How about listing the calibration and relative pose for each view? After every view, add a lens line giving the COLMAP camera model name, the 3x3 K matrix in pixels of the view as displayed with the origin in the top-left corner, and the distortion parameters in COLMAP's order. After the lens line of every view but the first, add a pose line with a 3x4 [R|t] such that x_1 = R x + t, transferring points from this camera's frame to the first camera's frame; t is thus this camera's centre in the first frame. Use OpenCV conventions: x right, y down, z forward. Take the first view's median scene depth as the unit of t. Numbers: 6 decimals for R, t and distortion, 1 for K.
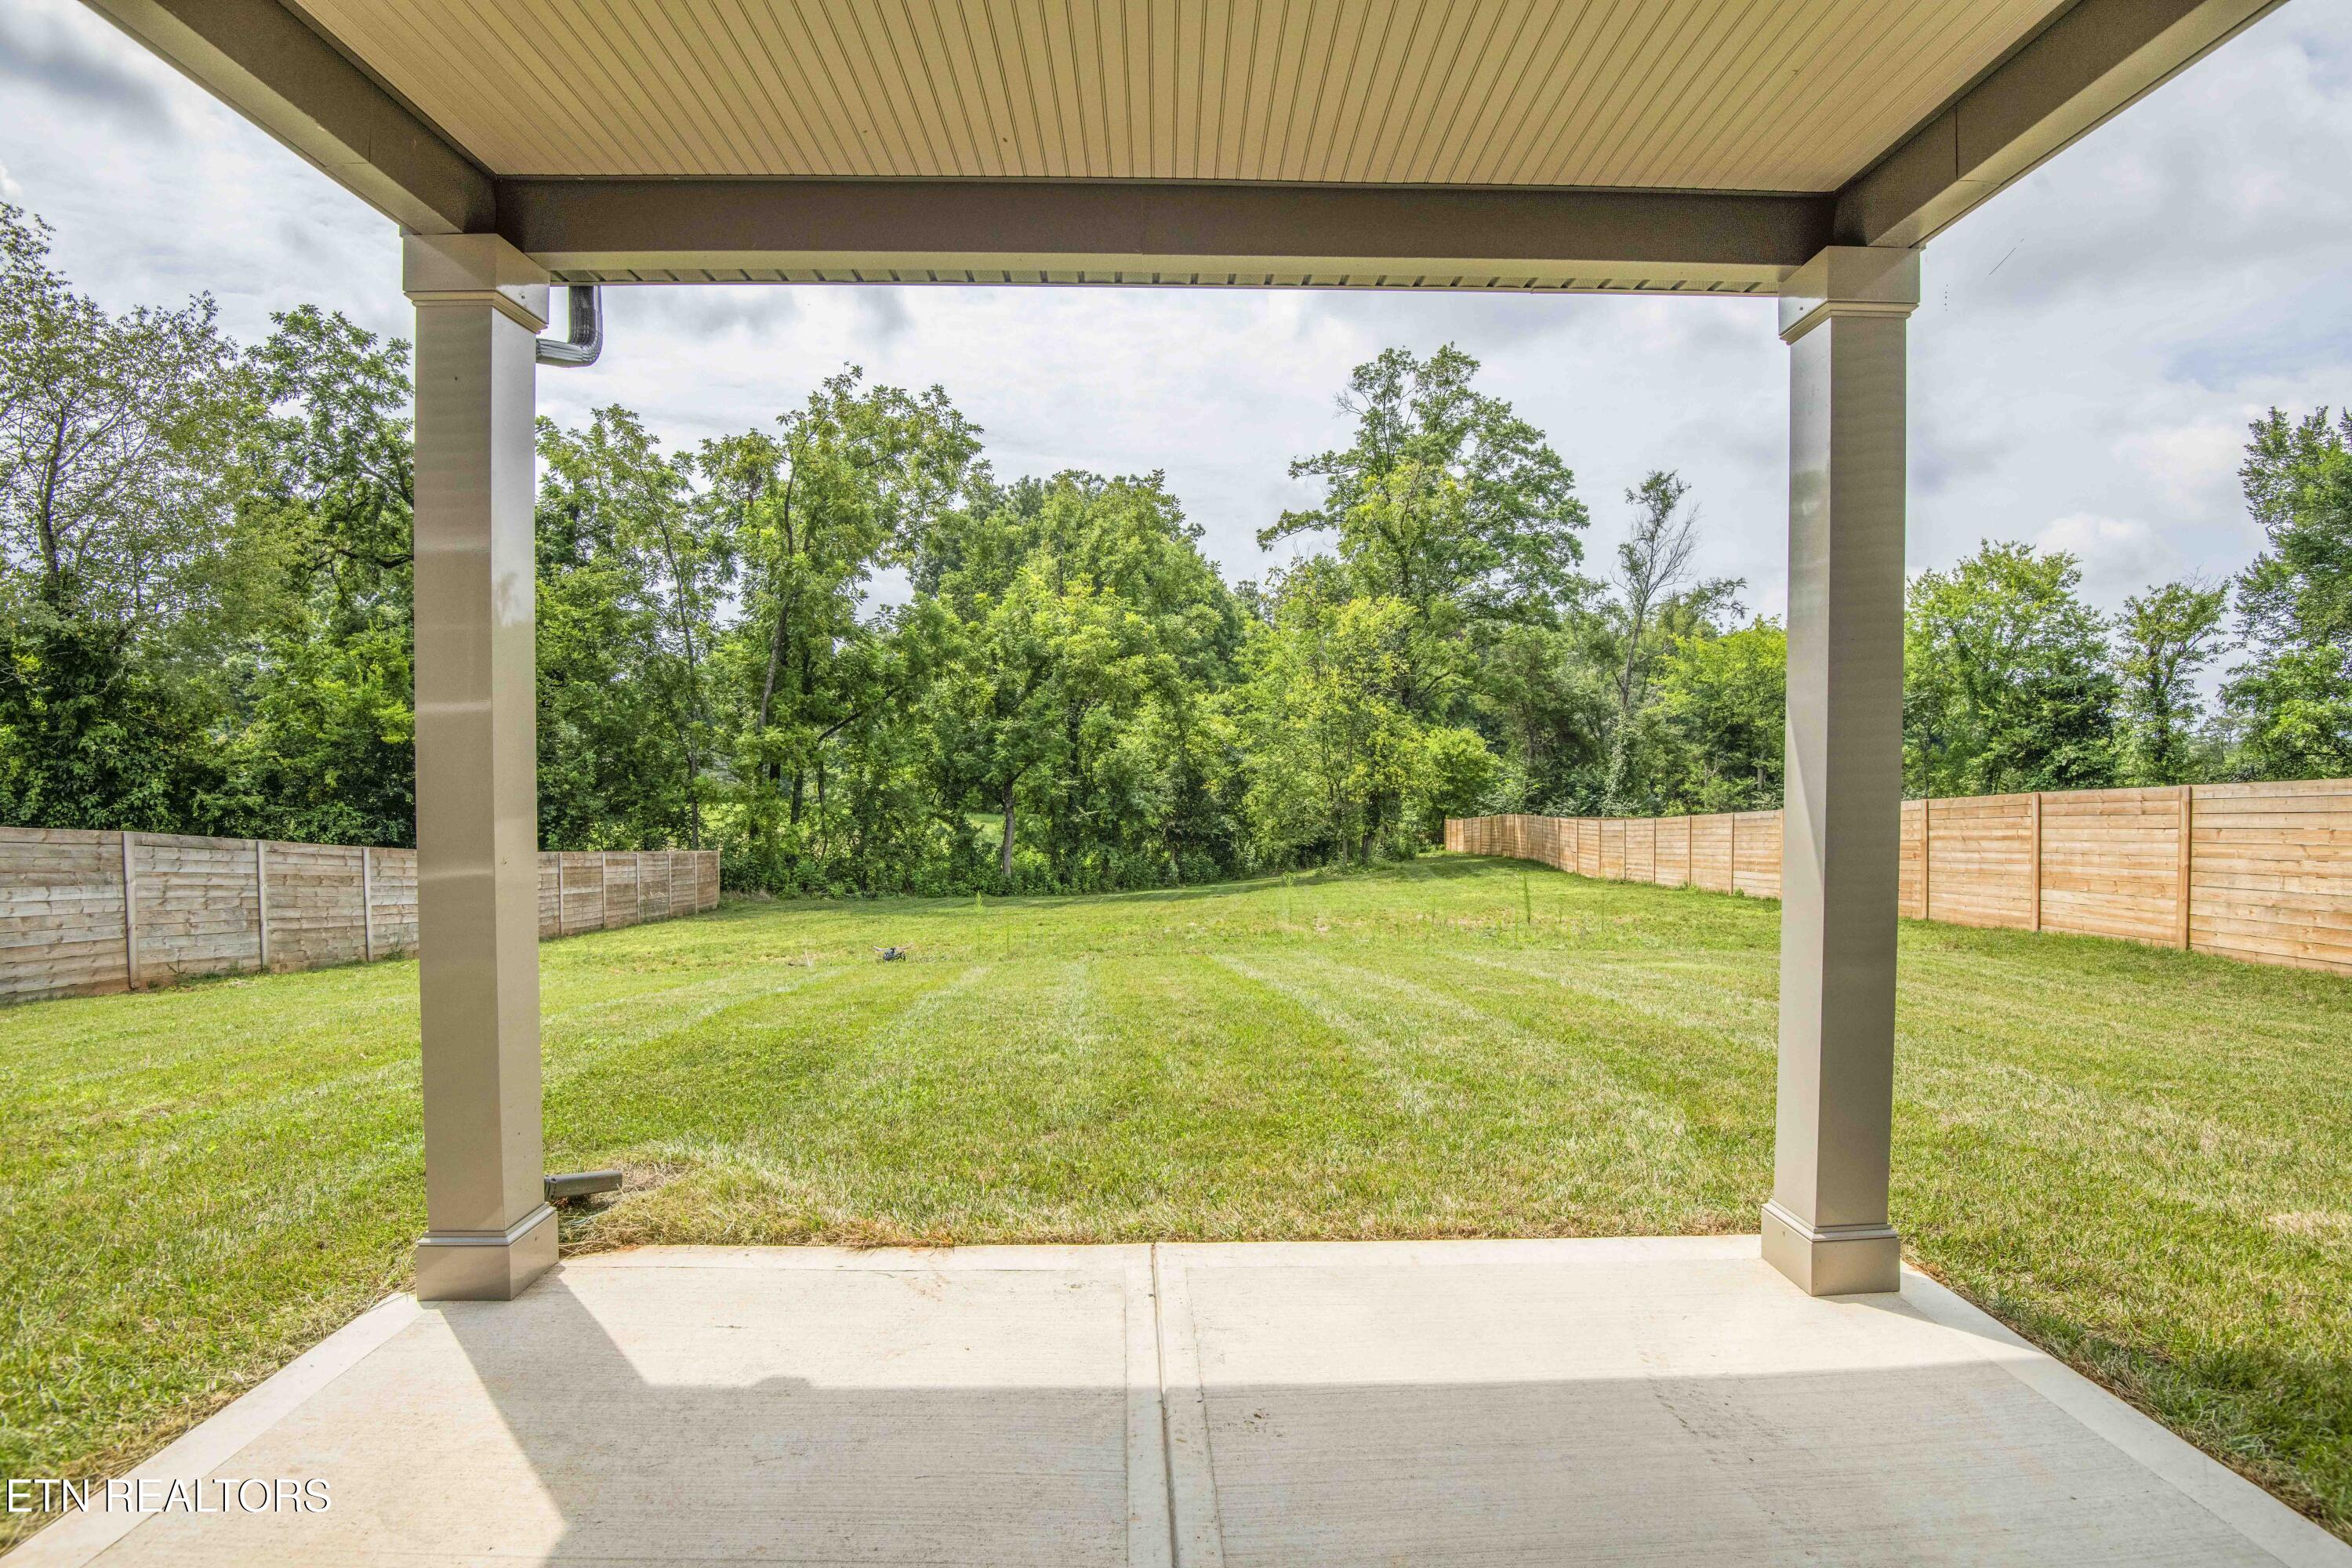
lens RADIAL K [[1085.3, 0, 1180.8], [0, 1085.3, 782.9], [0, 0, 1]] dist [-0.029301, -0.007723]
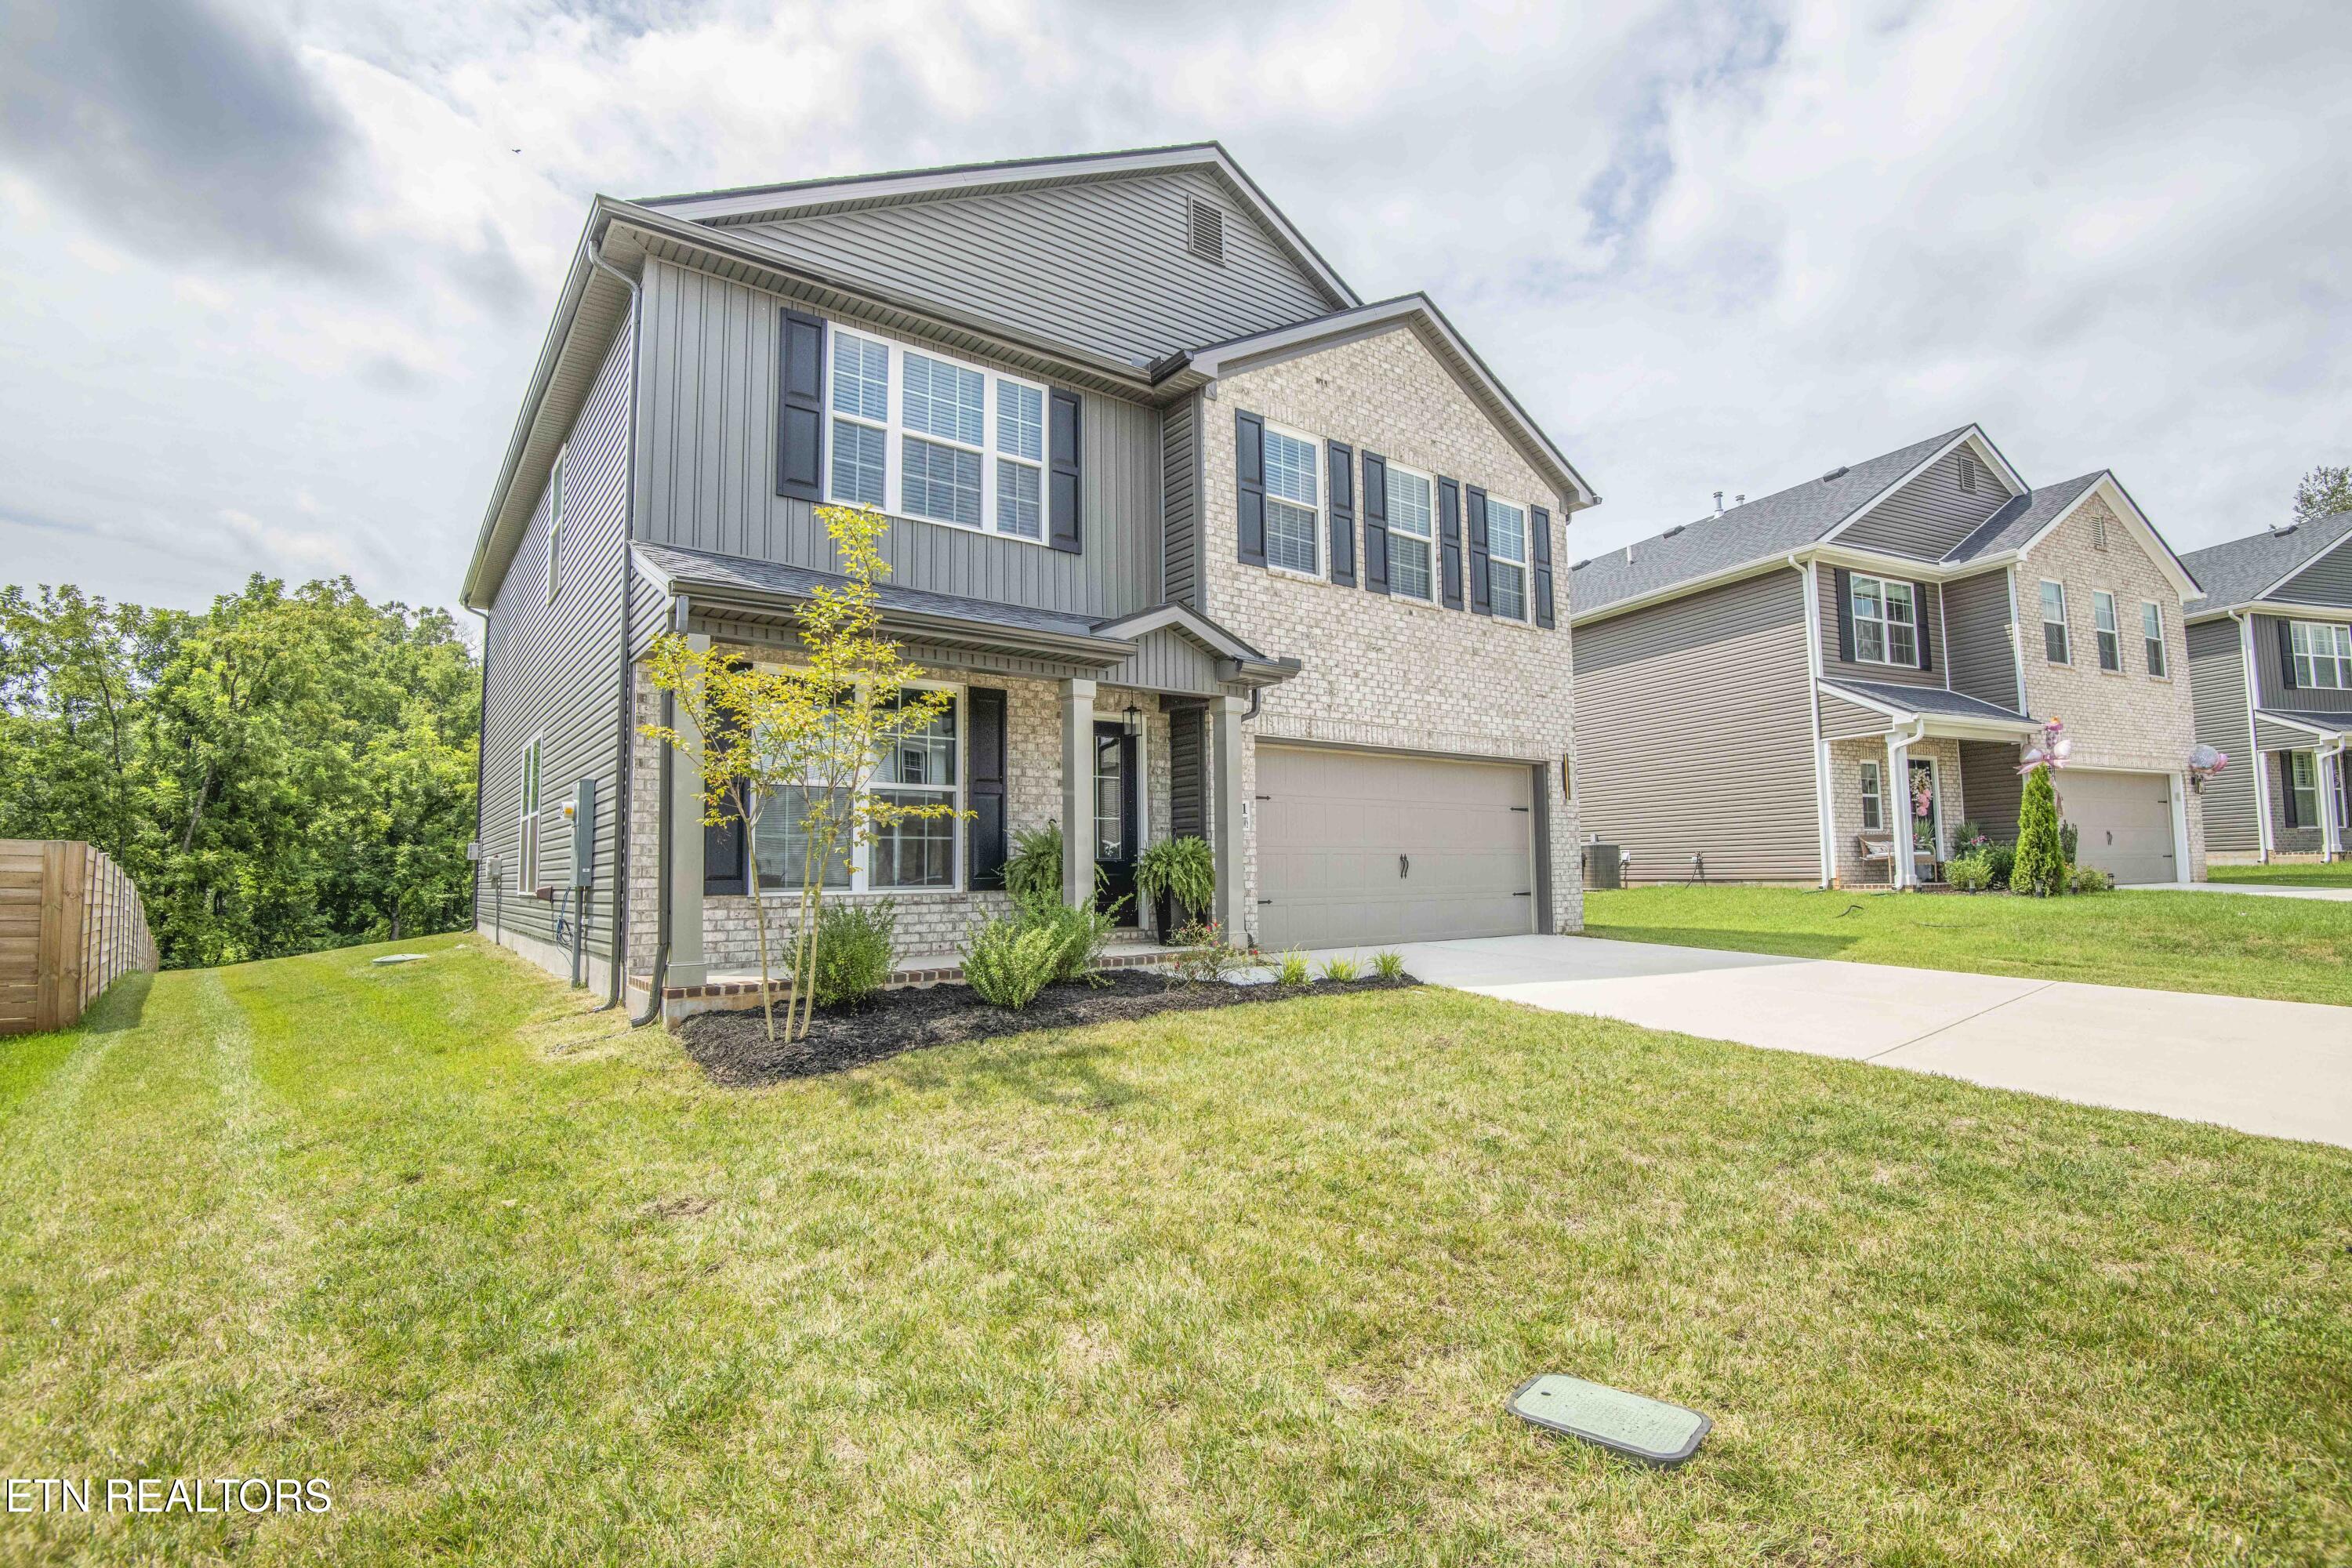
lens RADIAL K [[1085.3, 0, 1152.2], [0, 1085.3, 781.6], [0, 0, 1]] dist [-0.029301, -0.007723]
pose [[0.816162, 0.040280, 0.576418, -0.157482], [0.023633, 0.994406, -0.102951, 0.016470], [-0.577340, 0.097647, 0.810644, -0.496820]]
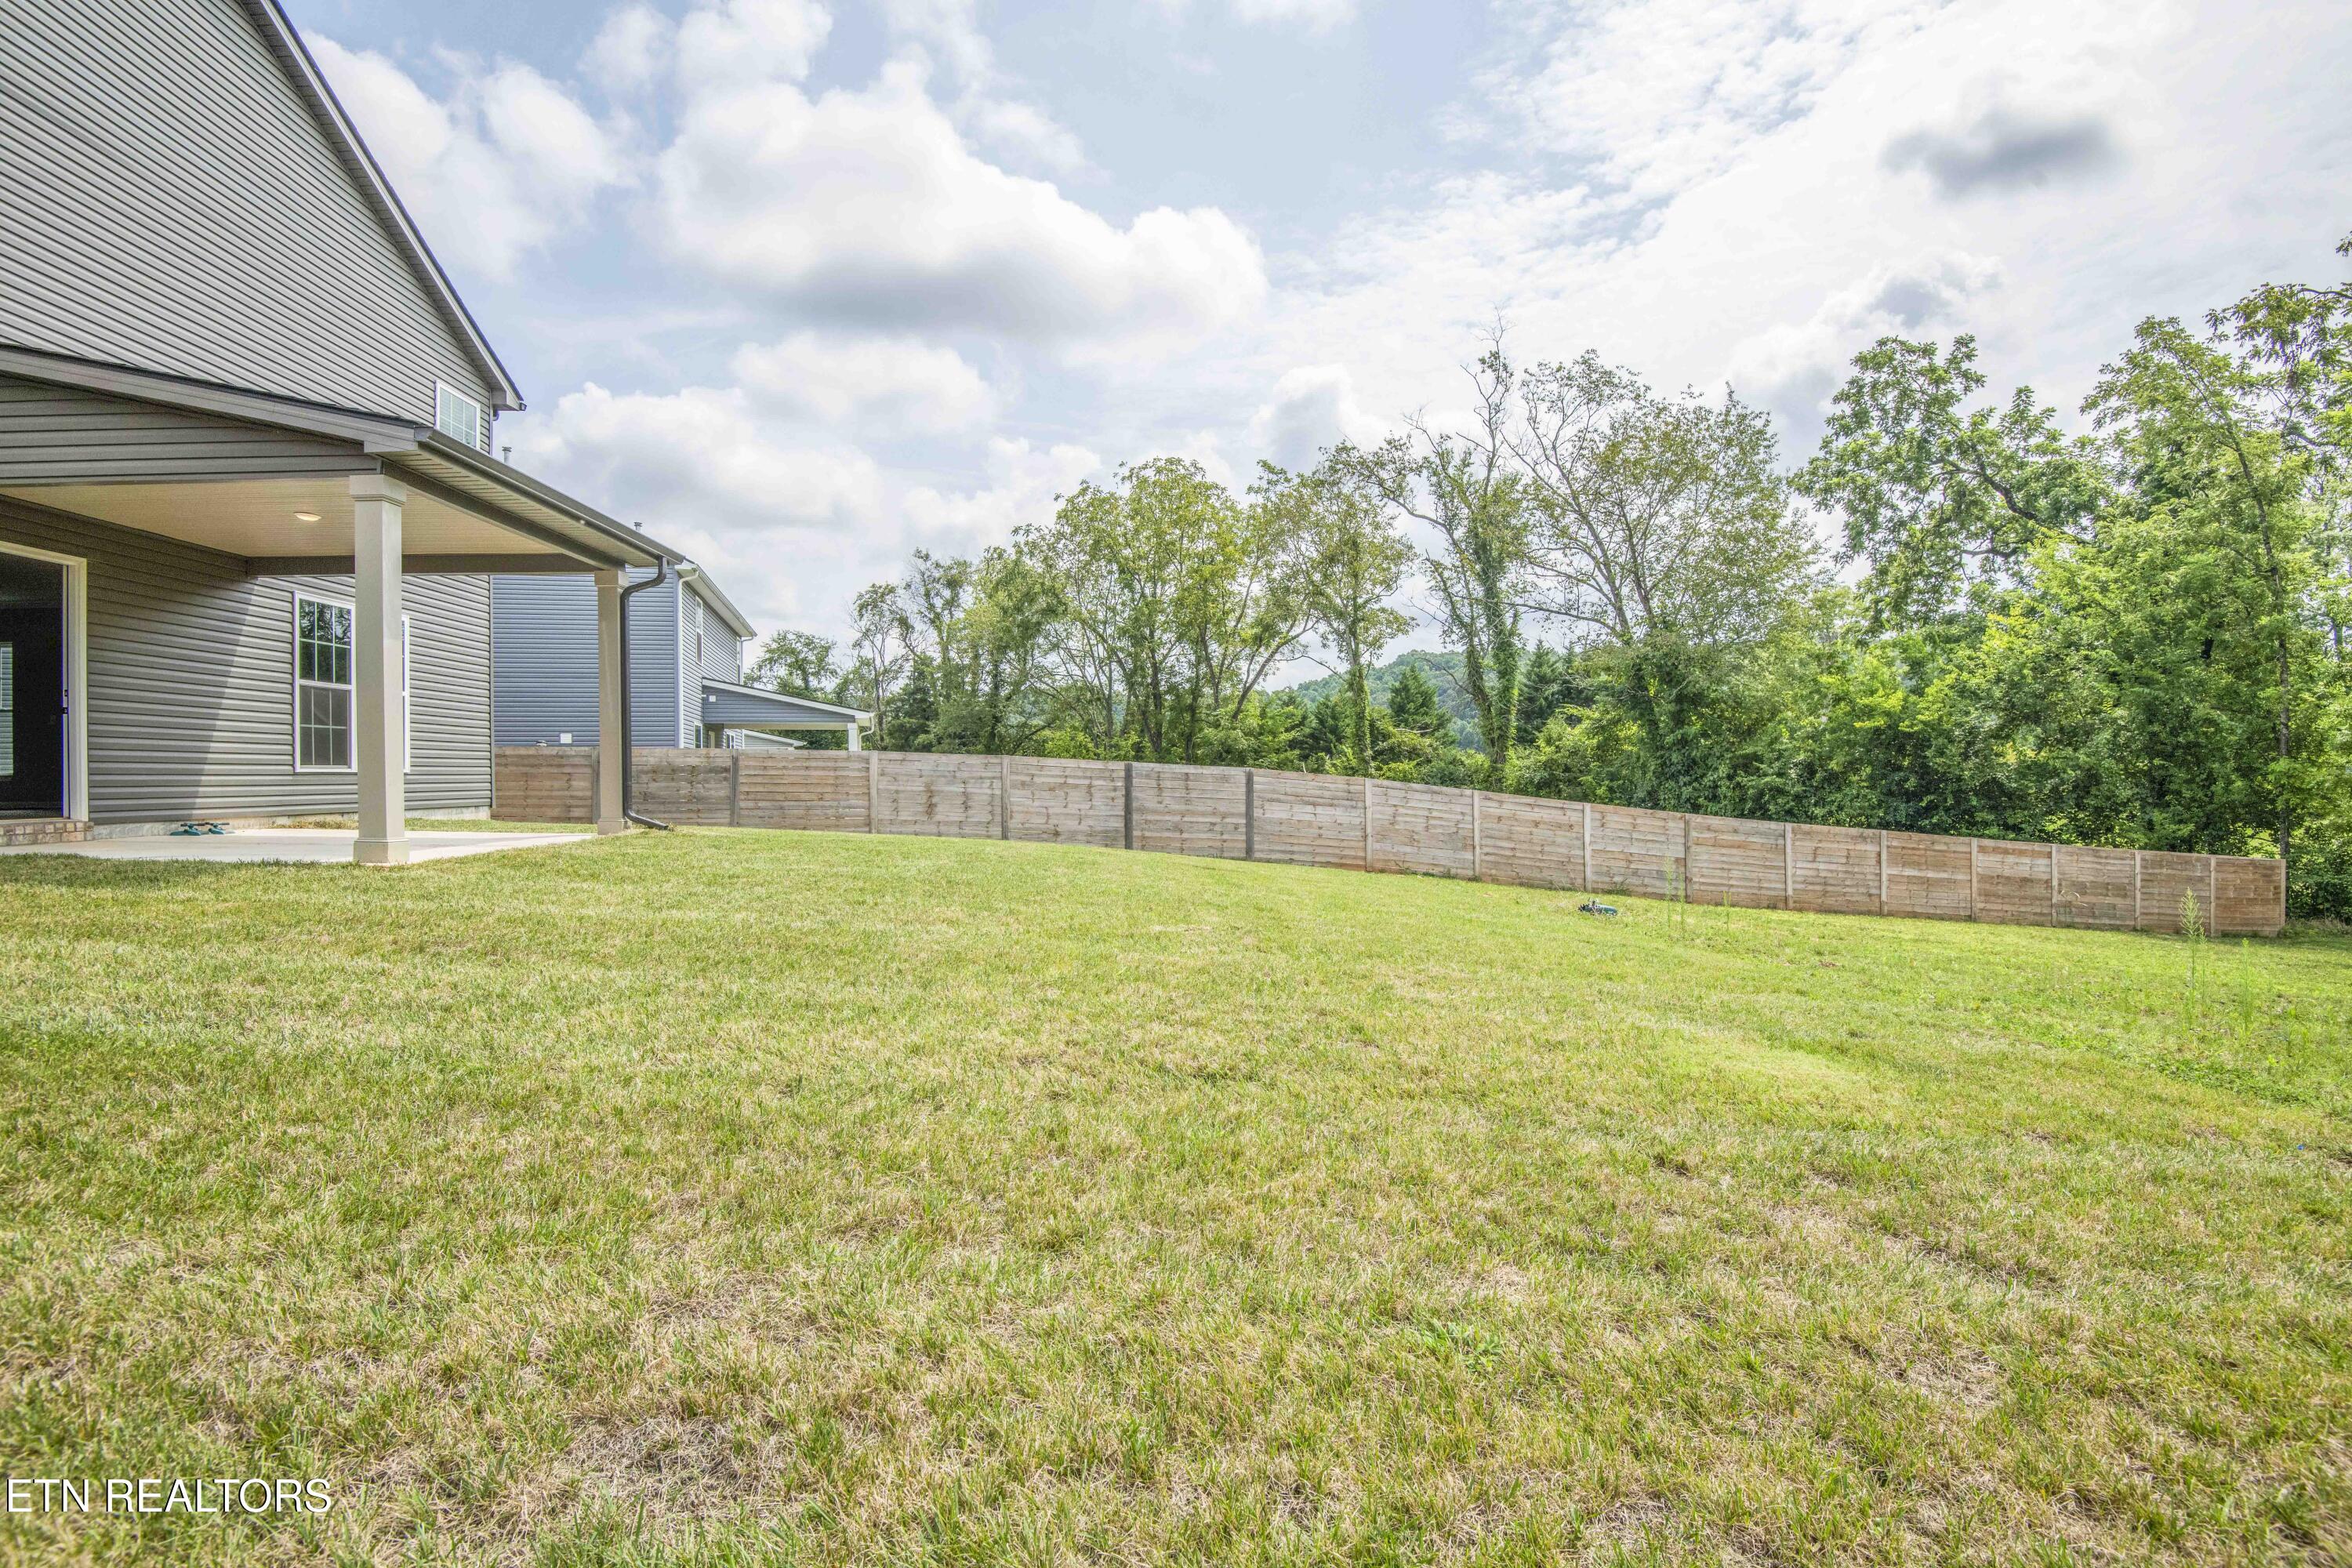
lens RADIAL K [[1085.3, 0, 1182.1], [0, 1085.3, 781.5], [0, 0, 1]] dist [-0.029301, -0.007723]
pose [[0.037601, 0.002428, -0.999290, 0.196513], [-0.013971, 0.999901, 0.001904, 0.014356], [0.999195, 0.013890, 0.037631, 0.171964]]
